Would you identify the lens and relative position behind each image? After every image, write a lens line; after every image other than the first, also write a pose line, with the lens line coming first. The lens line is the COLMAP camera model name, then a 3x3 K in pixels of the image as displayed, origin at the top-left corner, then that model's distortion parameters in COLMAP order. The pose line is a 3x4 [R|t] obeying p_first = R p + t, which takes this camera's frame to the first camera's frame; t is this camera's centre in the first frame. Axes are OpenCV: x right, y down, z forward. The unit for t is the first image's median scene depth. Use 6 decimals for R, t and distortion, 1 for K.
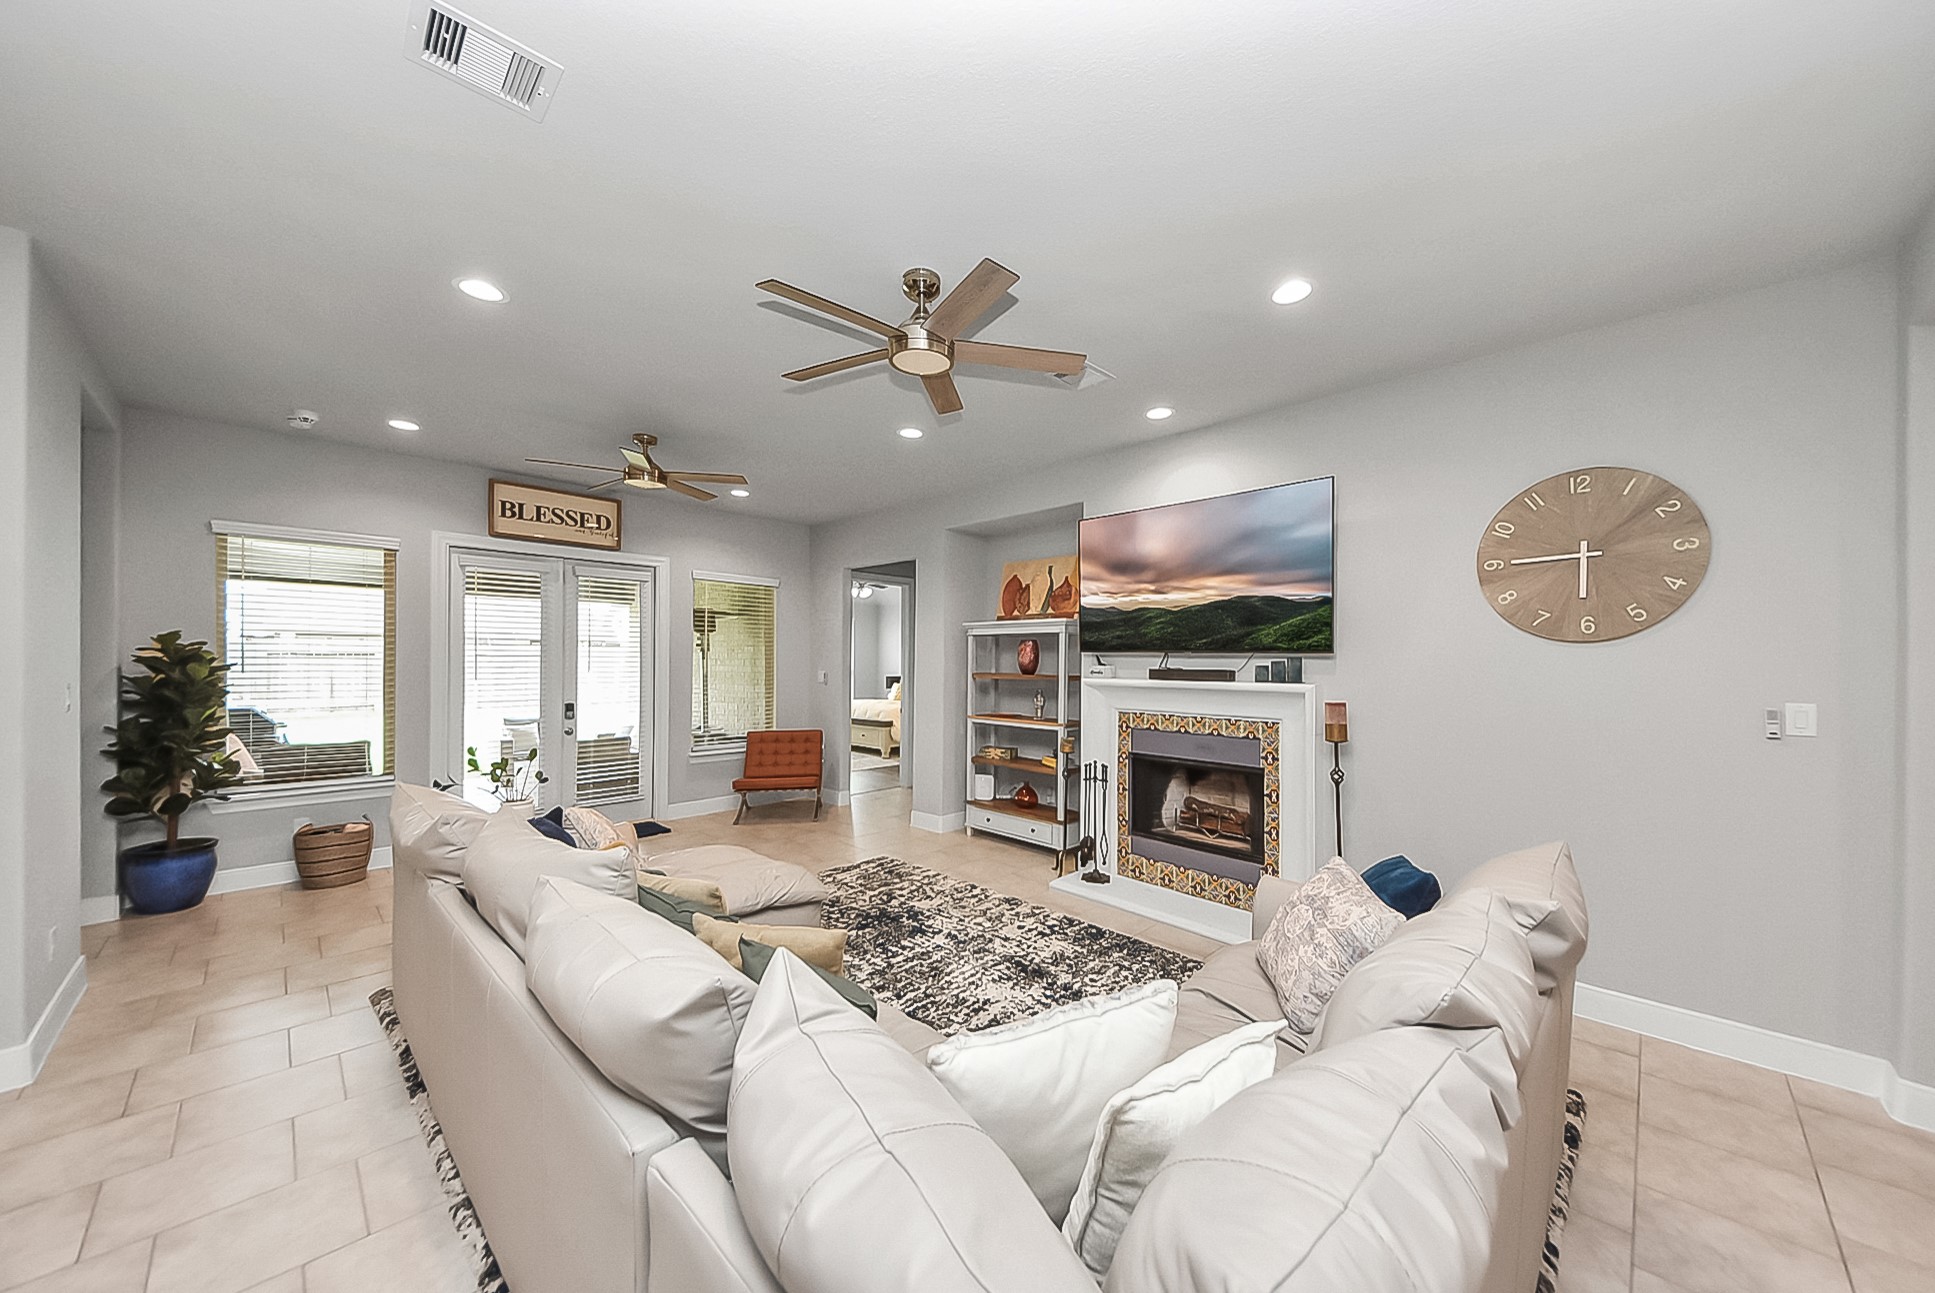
lens RADIAL K [[671.5, 0, 980.9], [0, 671.5, 652.8], [0, 0, 1]] dist [0.030861, -0.000074]
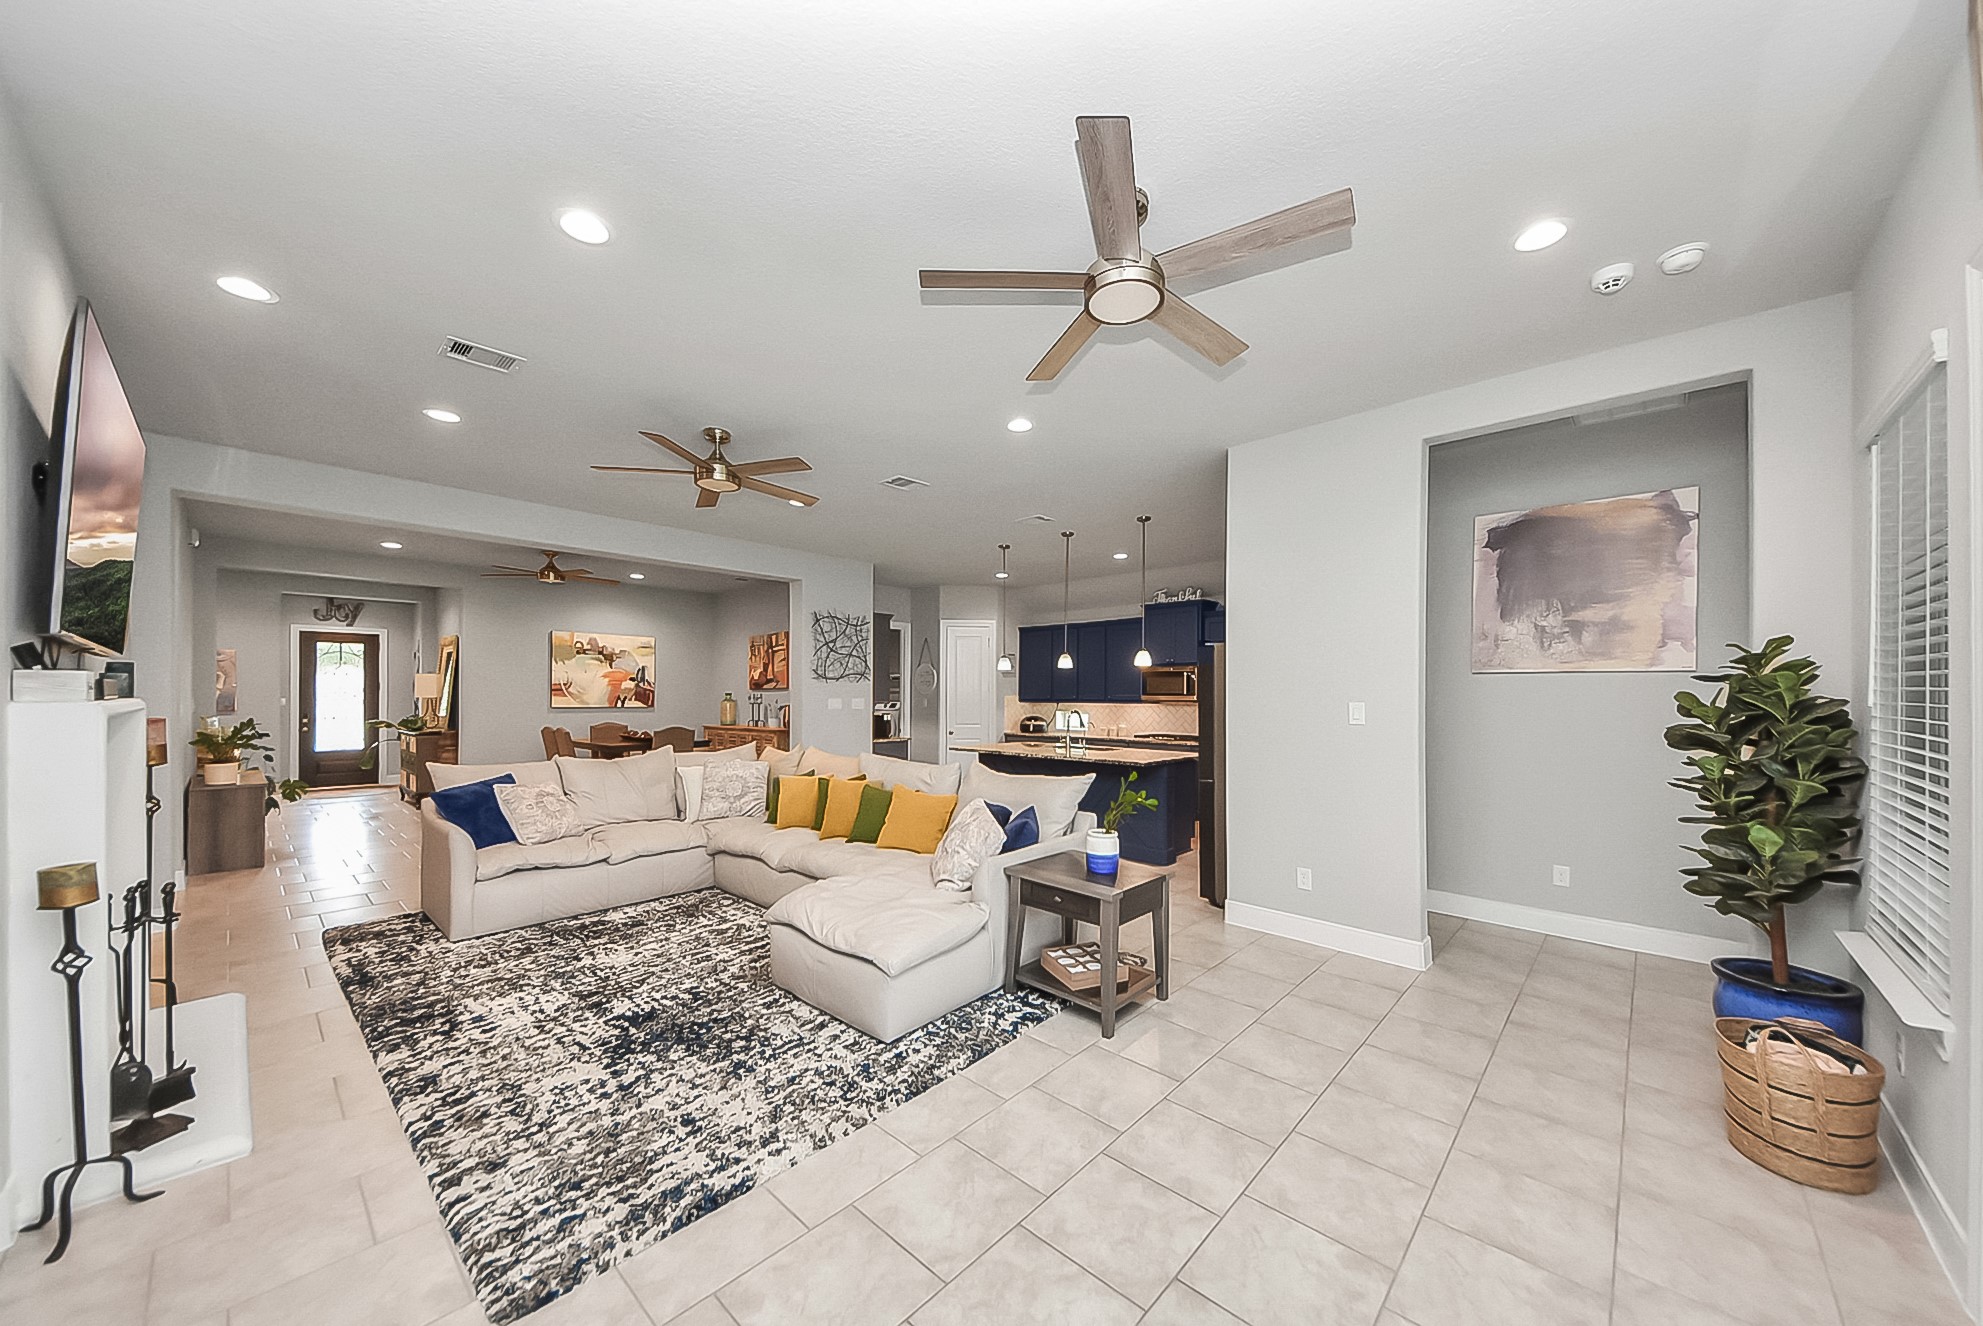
lens RADIAL K [[692.3, 0, 1011.2], [0, 692.3, 698.6], [0, 0, 1]] dist [0.036095, -0.000091]
pose [[-0.998813, -0.011105, -0.047436, -0.402283], [-0.010763, 0.999914, -0.007449, 0.030601], [0.047514, -0.006930, -0.998847, 1.528742]]
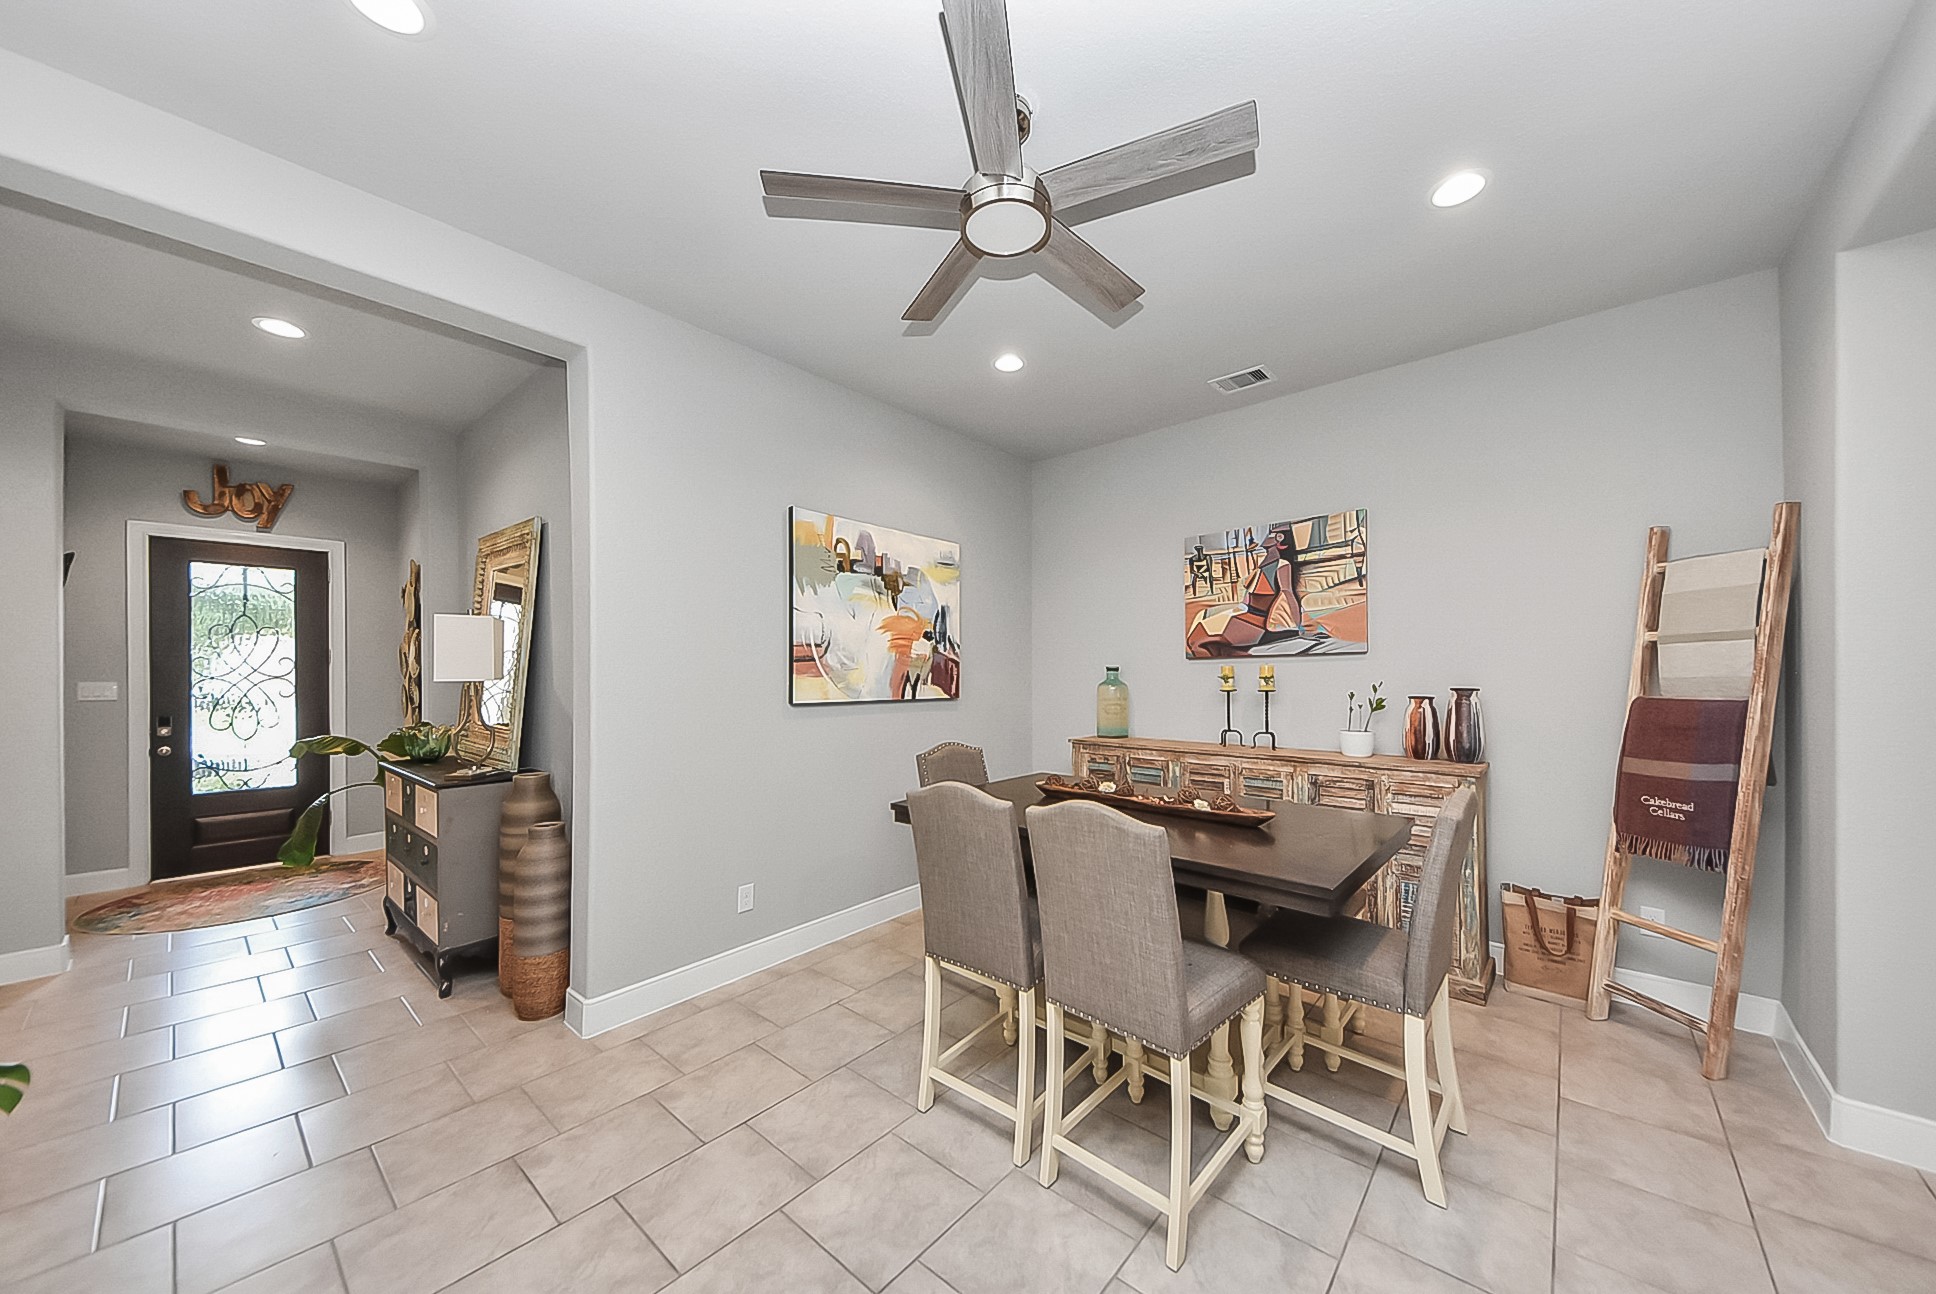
lens RADIAL K [[679.0, 0, 959.7], [0, 679.0, 670.8], [0, 0, 1]] dist [0.057046, -0.000148]
pose [[-0.997534, -0.007109, -0.069817, 0.712991], [-0.006090, 0.999872, -0.014792, 0.028347], [0.069913, -0.014330, -0.997450, 0.202629]]
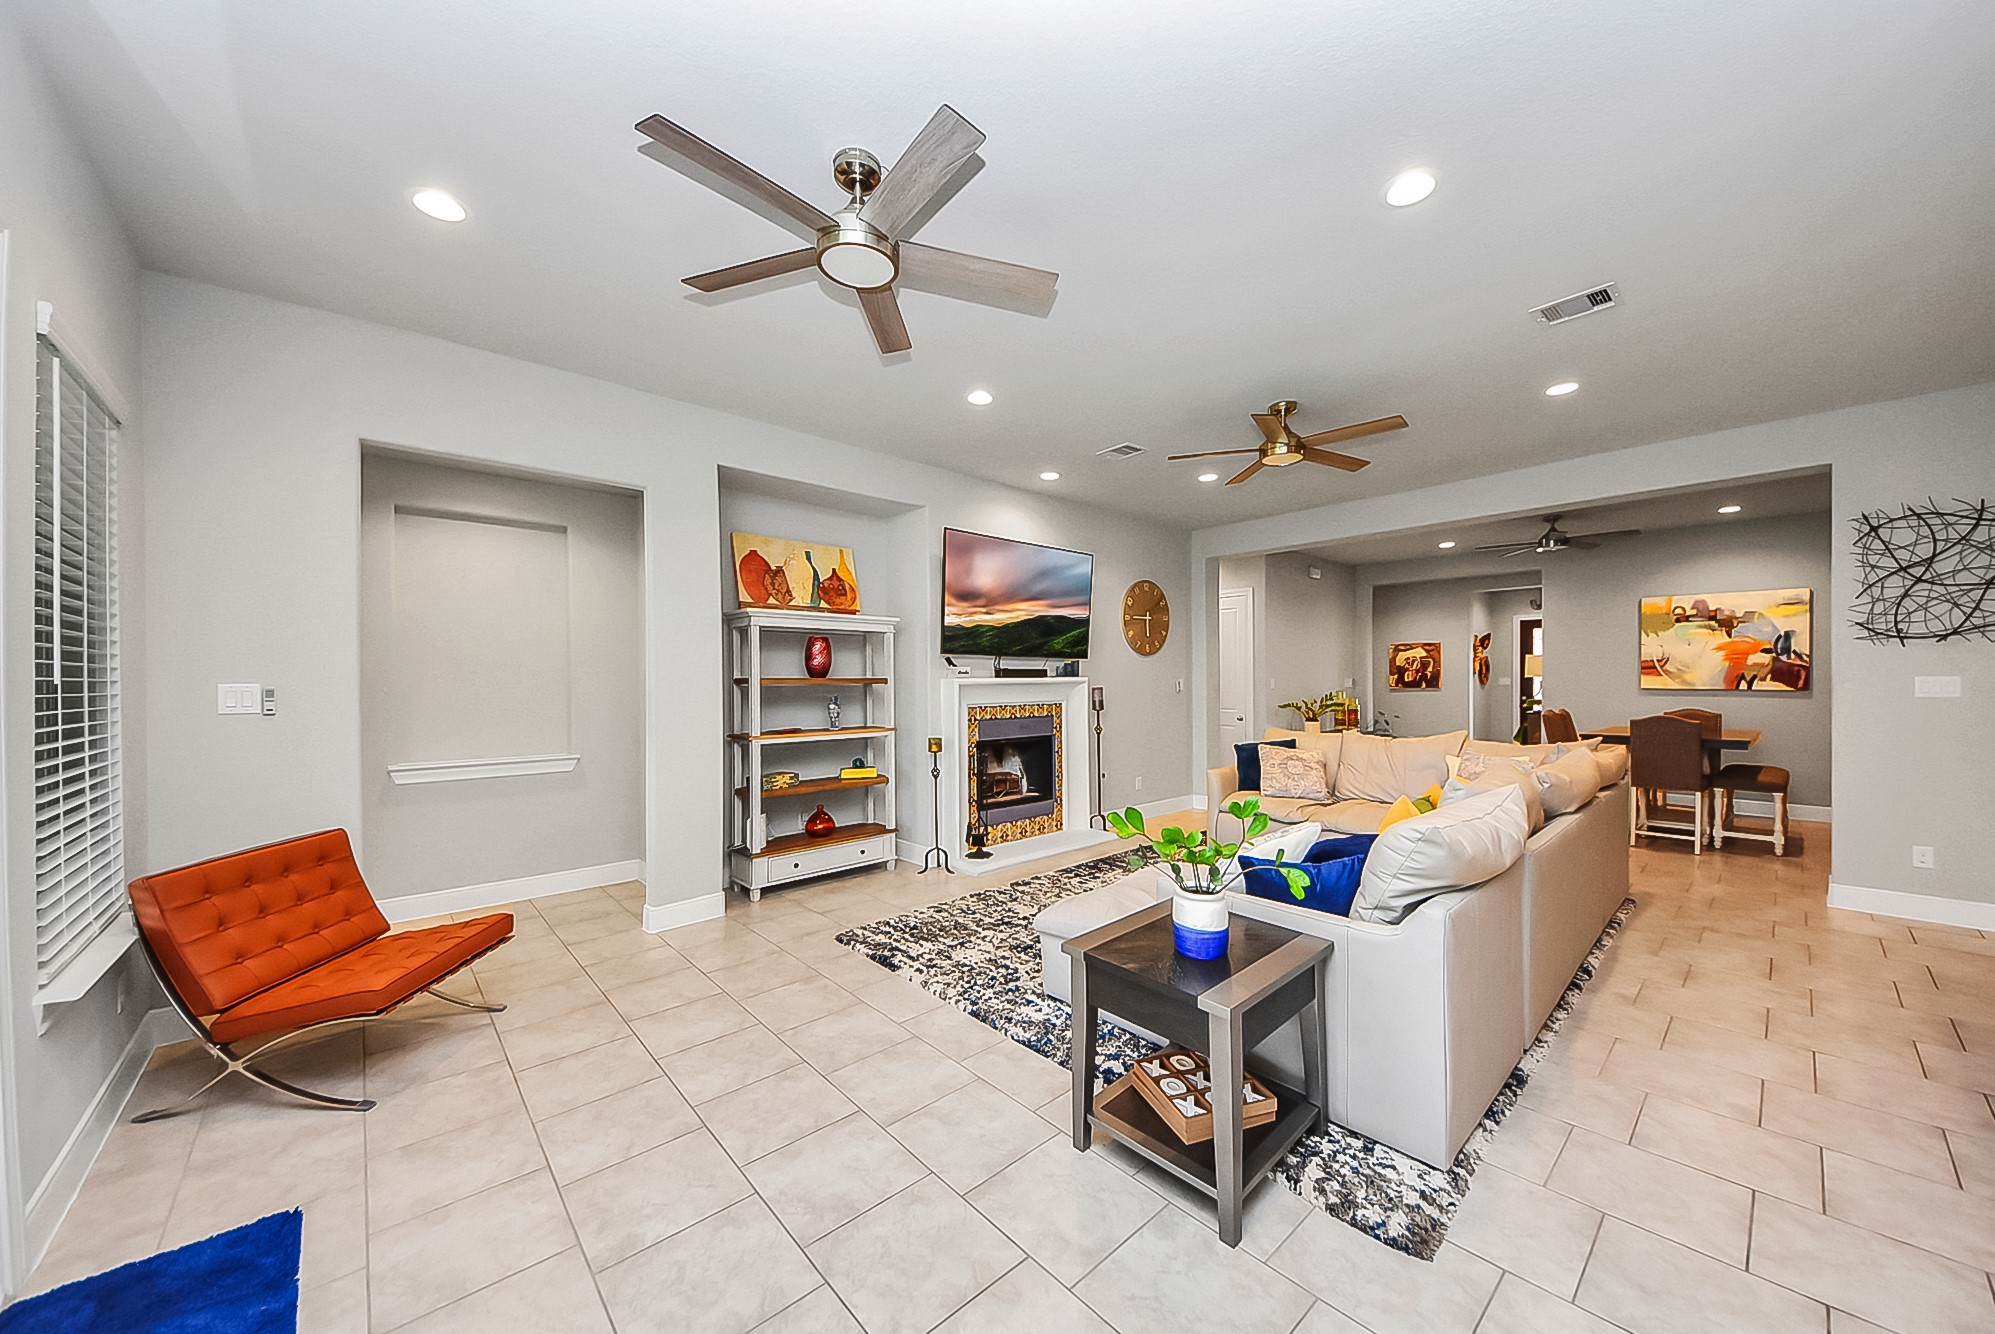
lens RADIAL K [[703.0, 0, 1005.9], [0, 703.0, 677.5], [0, 0, 1]] dist [0.007297, -0.000148]
pose [[0.049541, -0.007215, 0.998746, -0.999696], [-0.008562, 0.999934, 0.007649, 0.028796], [-0.998735, -0.008931, 0.049476, 0.902897]]
